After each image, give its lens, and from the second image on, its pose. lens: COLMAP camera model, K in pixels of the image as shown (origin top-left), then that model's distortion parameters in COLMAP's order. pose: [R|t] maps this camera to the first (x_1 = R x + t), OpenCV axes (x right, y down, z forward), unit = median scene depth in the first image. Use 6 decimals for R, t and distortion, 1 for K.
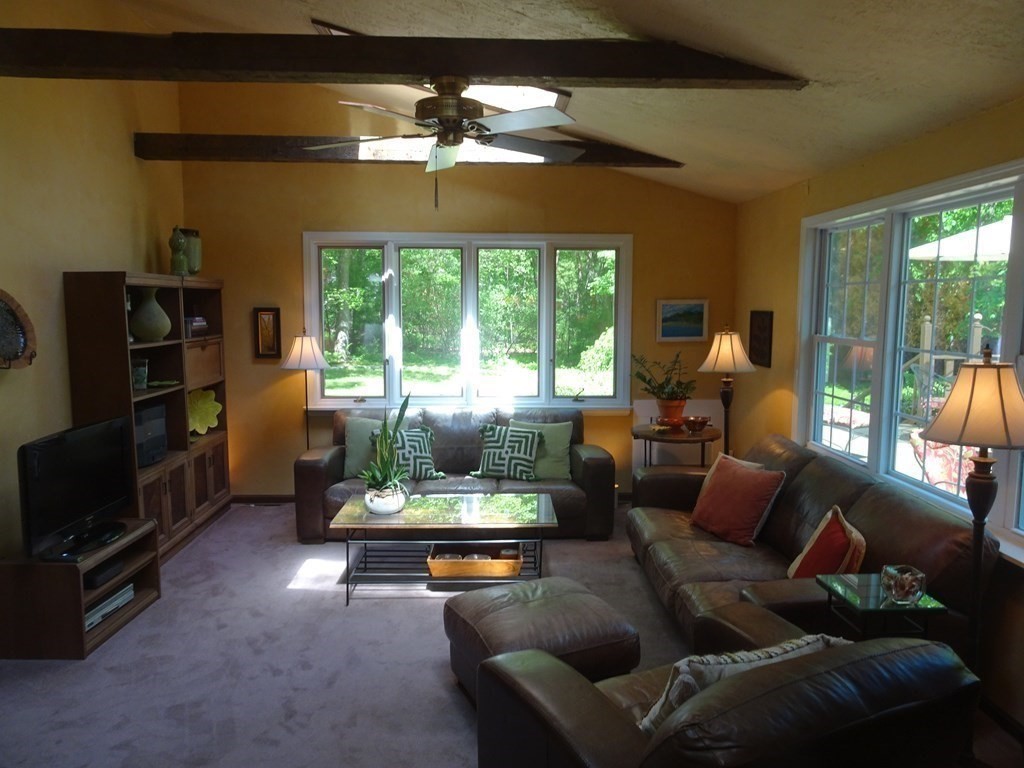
lens RADIAL K [[728.8, 0, 507.2], [0, 728.8, 380.9], [0, 0, 1]] dist [-0.002344, 0.006013]
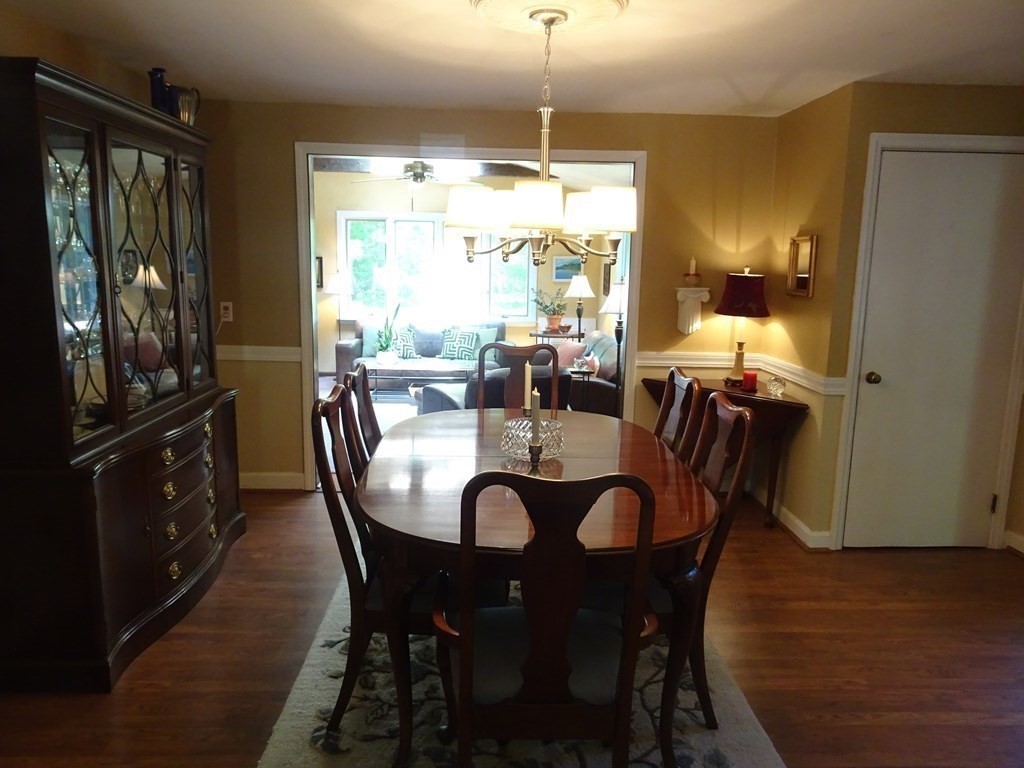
lens RADIAL K [[728.8, 0, 510.8], [0, 728.8, 379.0], [0, 0, 1]] dist [-0.002344, 0.006013]
pose [[0.999795, 0.014838, 0.013804, 0.102989], [-0.015639, 0.998088, 0.059797, 0.075796], [-0.012890, -0.060001, 0.998115, -0.720547]]
